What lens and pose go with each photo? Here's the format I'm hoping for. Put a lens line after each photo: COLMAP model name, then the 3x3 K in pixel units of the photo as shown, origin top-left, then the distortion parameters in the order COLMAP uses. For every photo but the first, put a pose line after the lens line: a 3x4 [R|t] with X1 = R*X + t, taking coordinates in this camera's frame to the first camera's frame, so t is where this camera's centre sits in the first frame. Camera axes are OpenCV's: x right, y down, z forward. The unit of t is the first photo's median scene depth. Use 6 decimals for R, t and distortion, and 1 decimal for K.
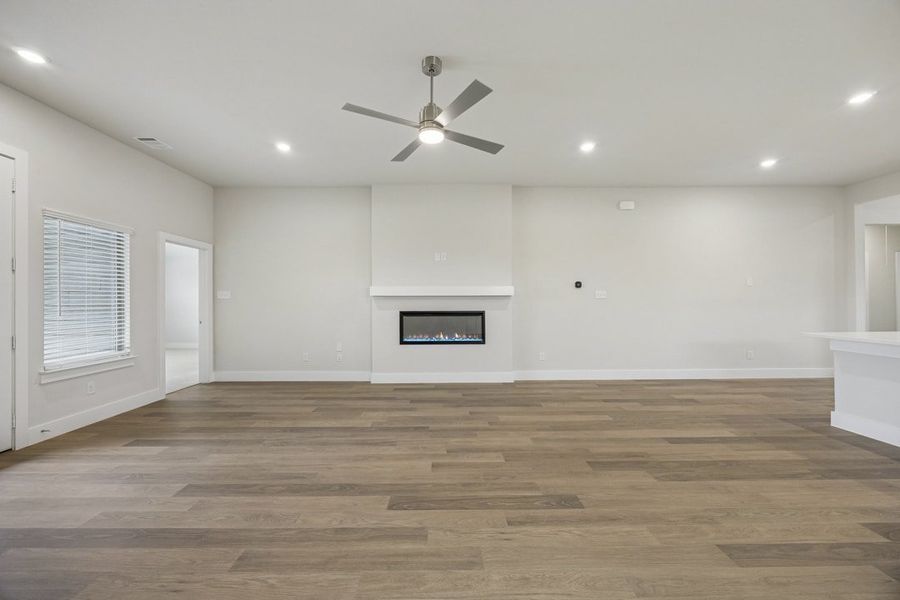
lens RADIAL K [[345.5, 0, 439.4], [0, 345.5, 302.7], [0, 0, 1]] dist [-0.006358, -0.000097]
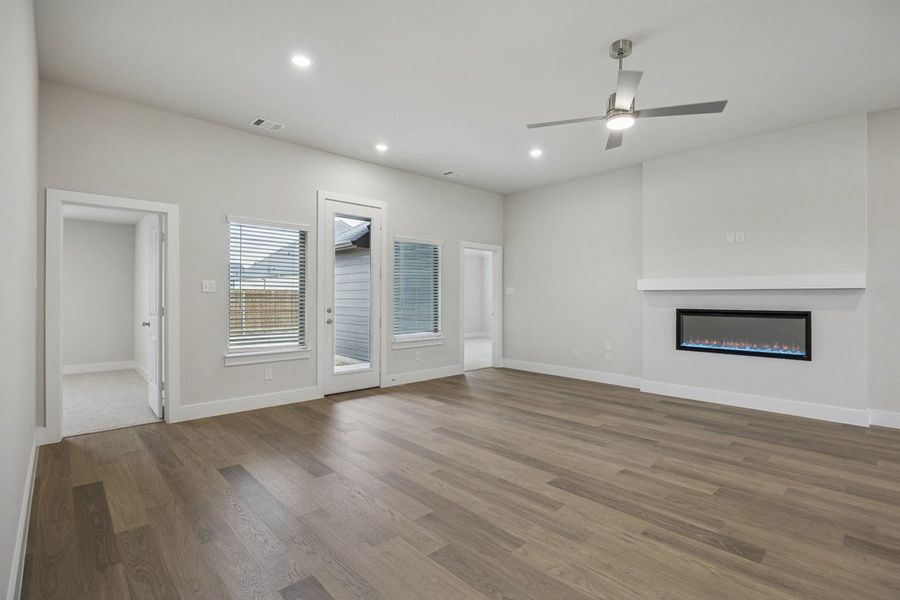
lens RADIAL K [[417.0, 0, 452.3], [0, 417.0, 298.7], [0, 0, 1]] dist [-0.015945, 0.000874]
pose [[0.680986, 0.005554, -0.732276, 0.404282], [-0.003978, 0.999985, 0.003885, -0.001800], [0.732286, 0.000267, 0.680997, -0.092832]]
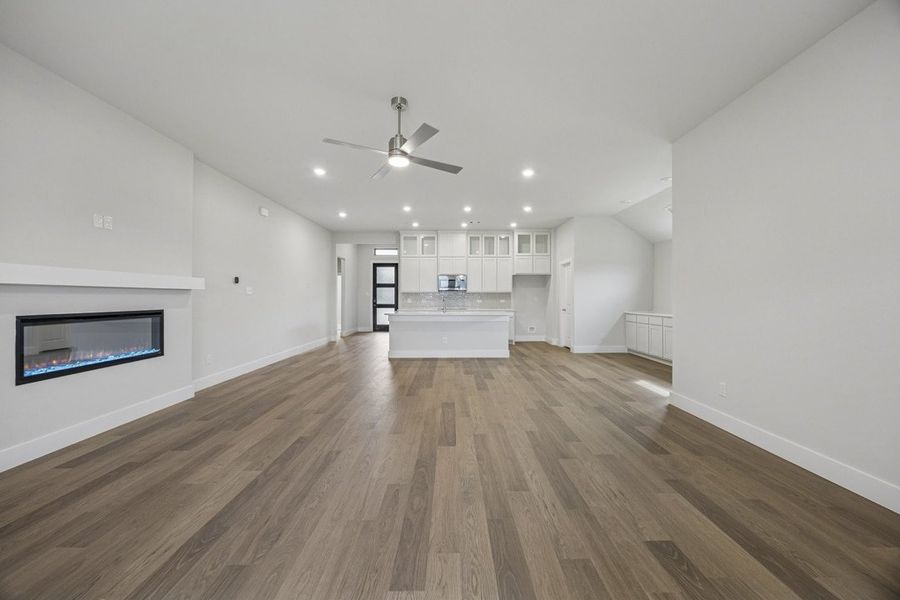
lens RADIAL K [[345.5, 0, 456.9], [0, 345.5, 294.0], [0, 0, 1]] dist [-0.006358, -0.000097]
pose [[-0.017010, 0.012510, 0.999777, -1.004525], [0.001808, 0.999920, -0.012481, 0.001650], [-0.999854, 0.001596, -0.017031, 0.657064]]
